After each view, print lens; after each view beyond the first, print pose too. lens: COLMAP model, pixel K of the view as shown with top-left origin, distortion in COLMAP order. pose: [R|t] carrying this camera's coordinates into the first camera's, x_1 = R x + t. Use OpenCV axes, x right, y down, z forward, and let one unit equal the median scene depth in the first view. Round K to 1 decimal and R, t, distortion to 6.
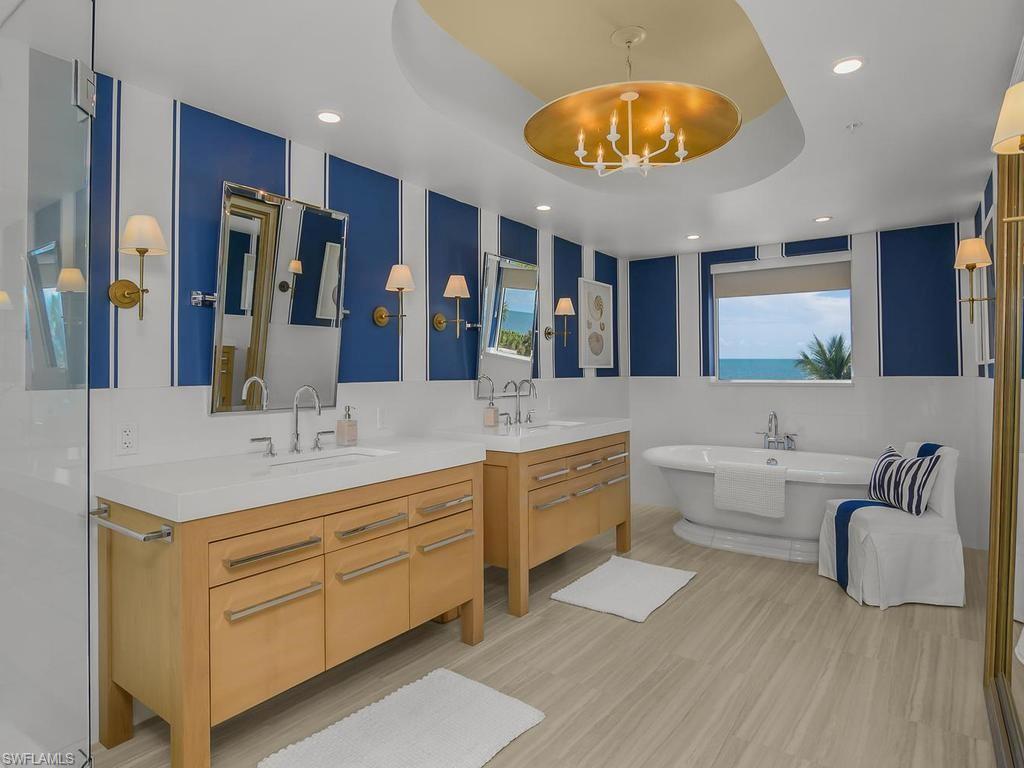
lens RADIAL K [[573.2, 0, 511.7], [0, 573.2, 363.2], [0, 0, 1]] dist [-0.002727, -0.000674]
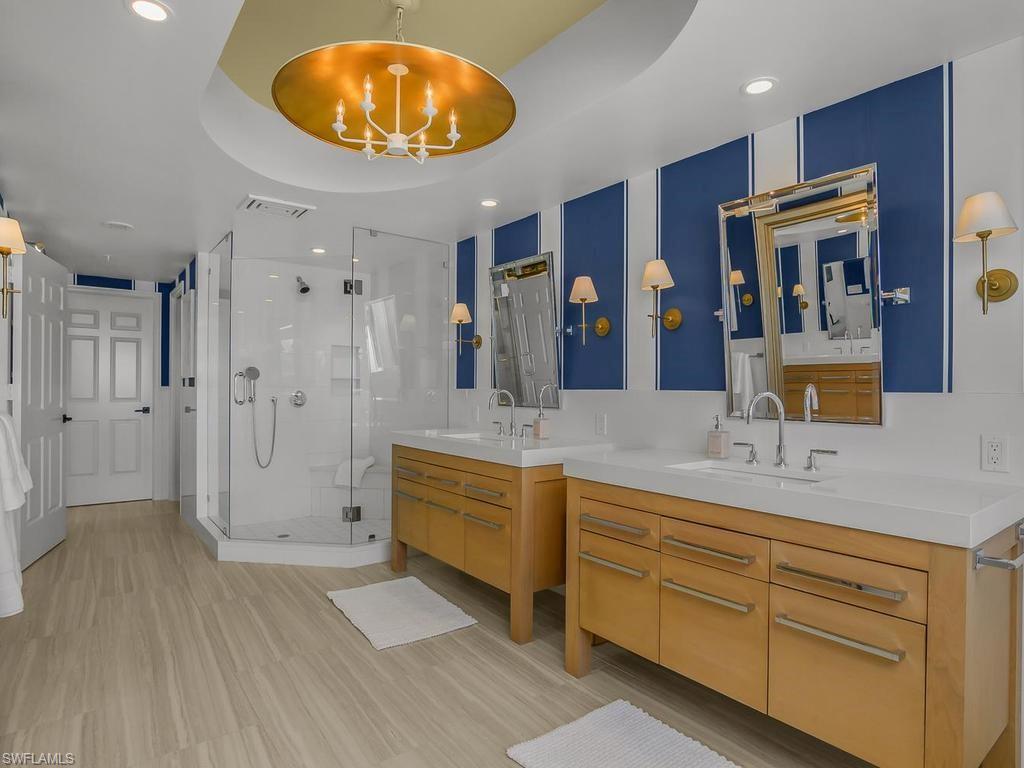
lens RADIAL K [[567.3, 0, 512.0], [0, 567.3, 384.0], [0, 0, 1]] dist [0.036053, 0.000509]
pose [[-0.282840, 0.012022, -0.959092, 0.788503], [0.028201, 0.999593, 0.004213, 0.012437], [0.958753, -0.025856, -0.283064, 1.093587]]
